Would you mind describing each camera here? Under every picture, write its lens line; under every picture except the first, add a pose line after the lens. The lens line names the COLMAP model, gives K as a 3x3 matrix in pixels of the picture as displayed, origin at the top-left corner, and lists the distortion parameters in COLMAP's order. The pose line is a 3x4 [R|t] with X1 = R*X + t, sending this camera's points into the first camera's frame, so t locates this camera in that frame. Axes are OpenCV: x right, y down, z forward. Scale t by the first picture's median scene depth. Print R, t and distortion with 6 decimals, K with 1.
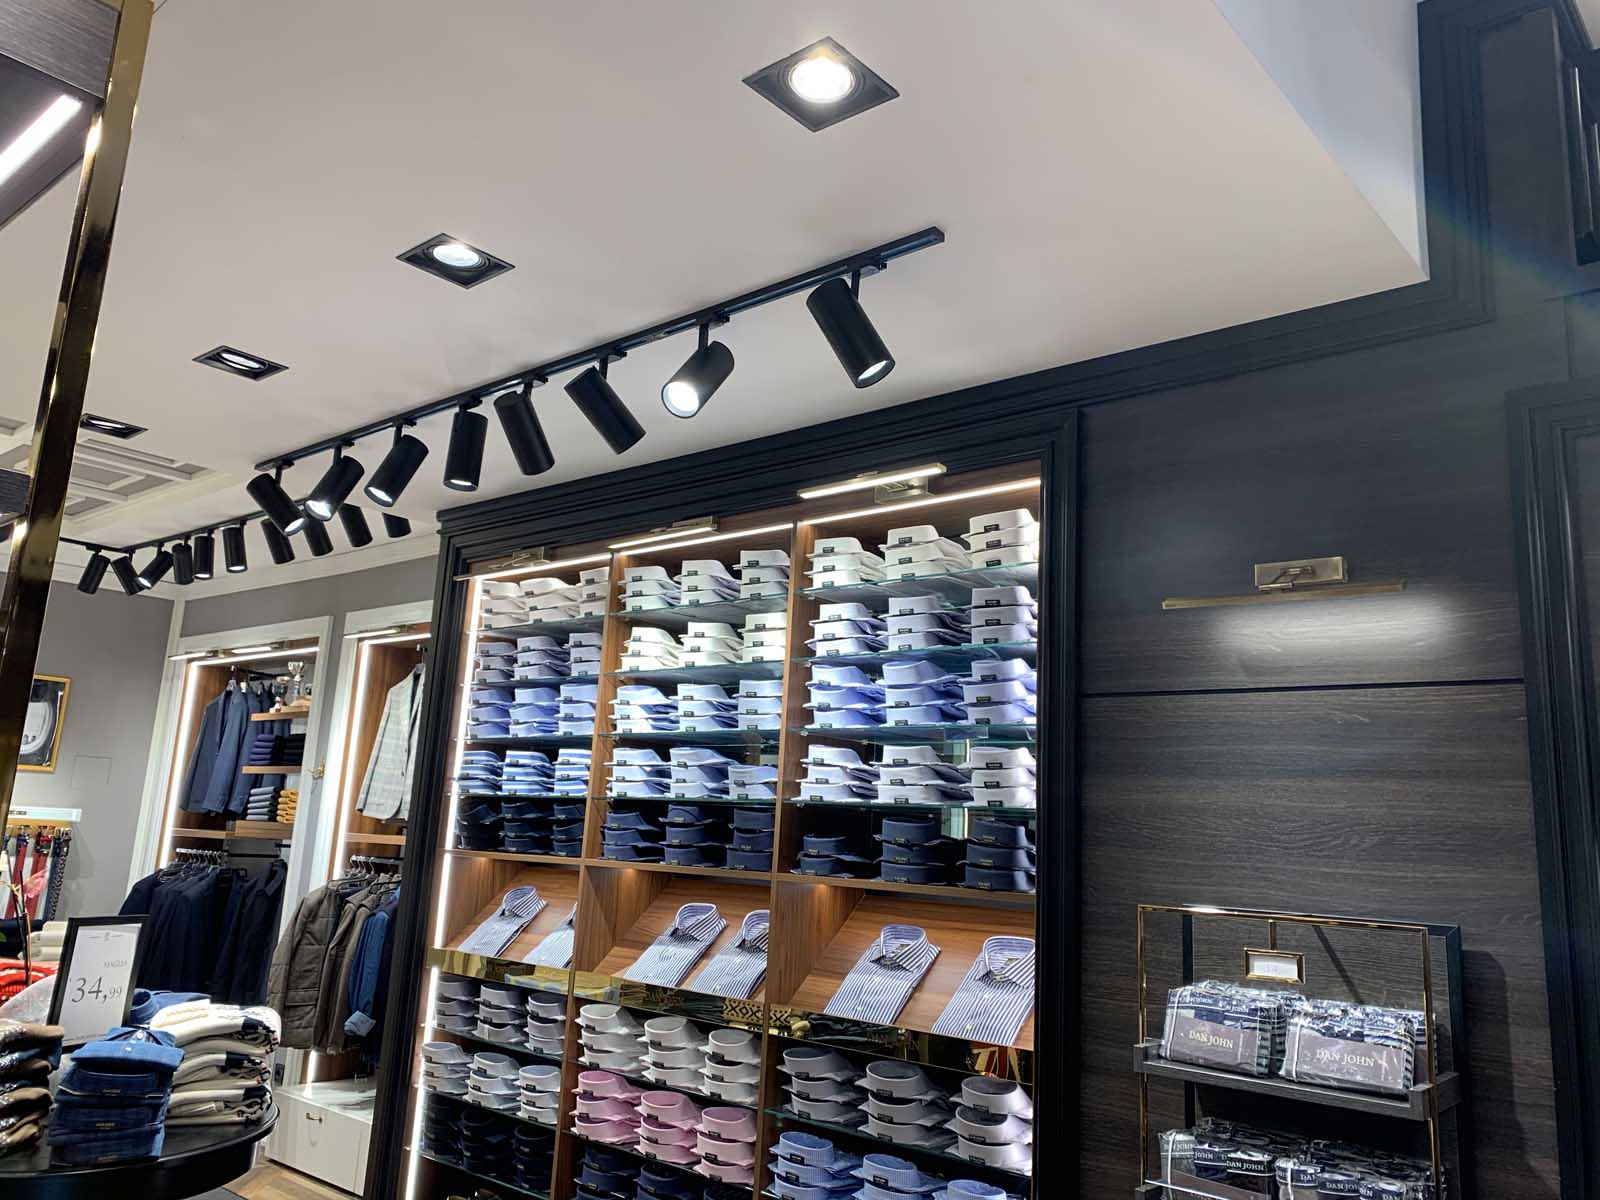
lens RADIAL K [[1209.2, 0, 799.3], [0, 1209.2, 583.5], [0, 0, 1]] dist [0.061880, -0.071618]
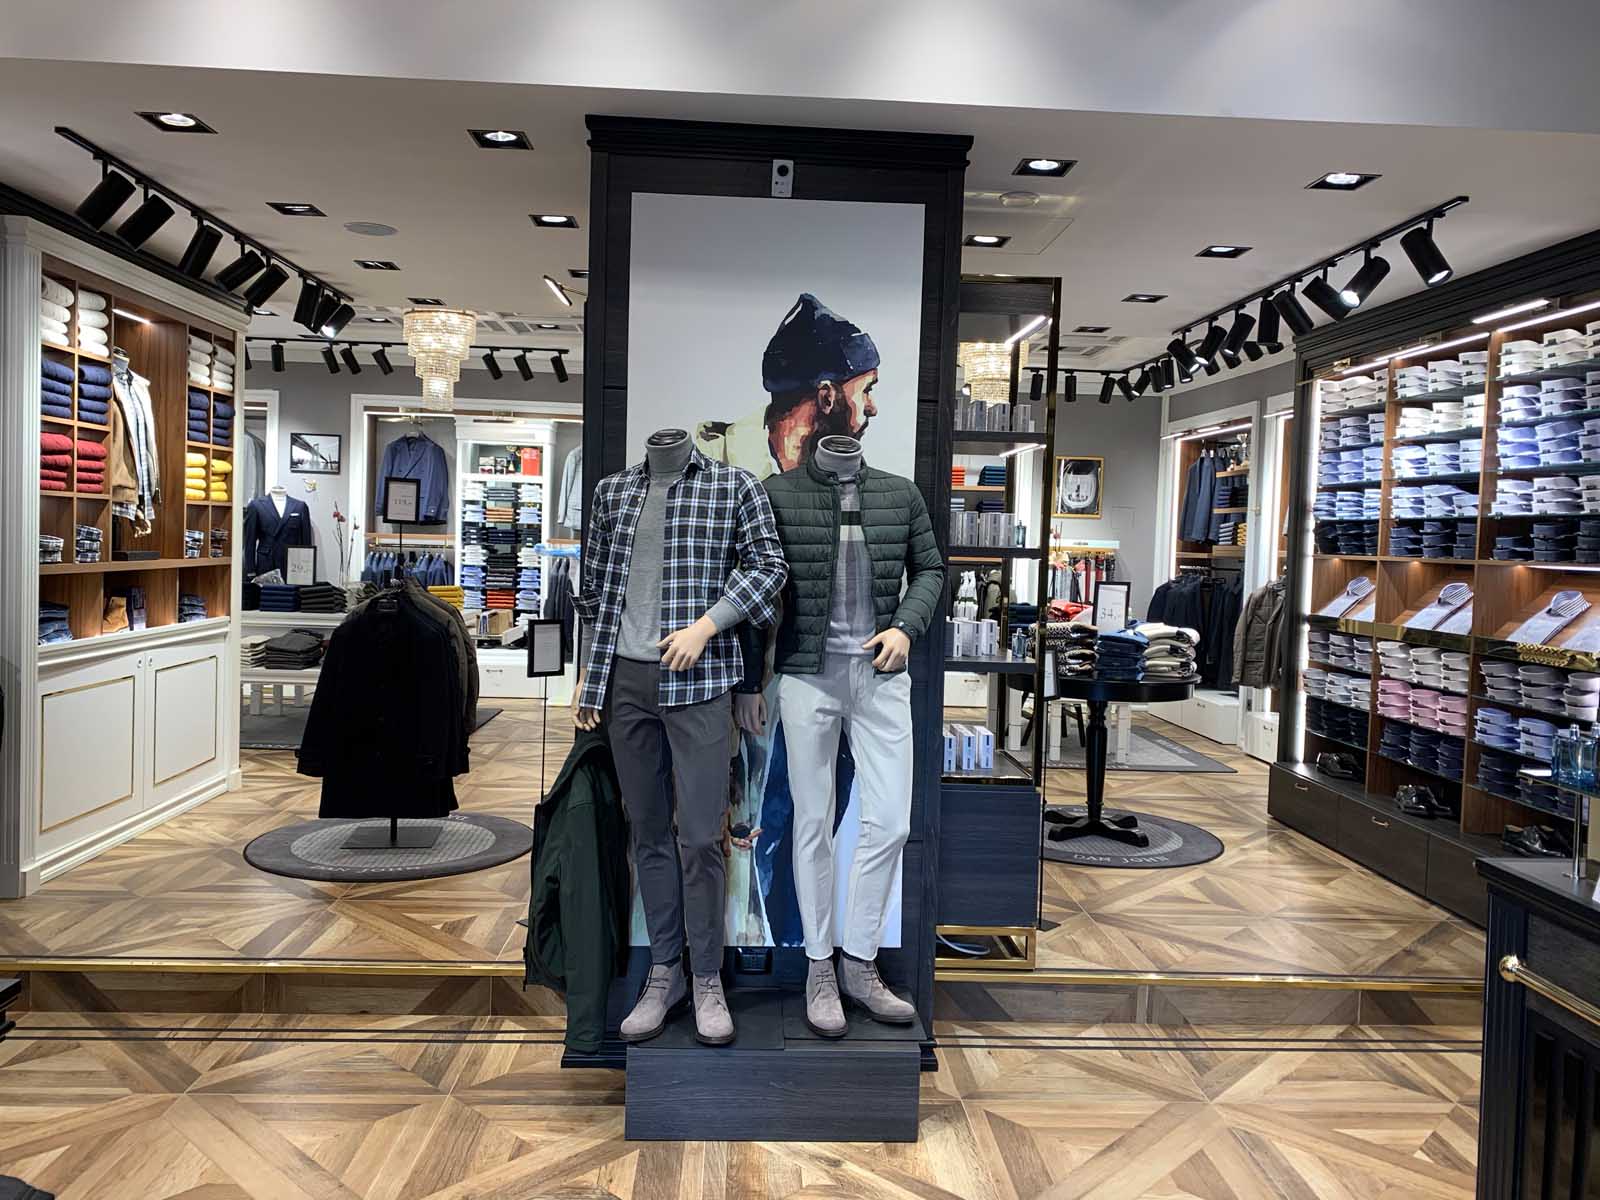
lens RADIAL K [[1209.2, 0, 799.3], [0, 1209.2, 583.5], [0, 0, 1]] dist [0.061880, -0.071618]
pose [[0.693410, -0.001642, -0.720542, 0.486770], [0.152426, 0.977700, 0.144458, -0.094523], [0.704237, -0.209998, 0.678197, -0.685291]]
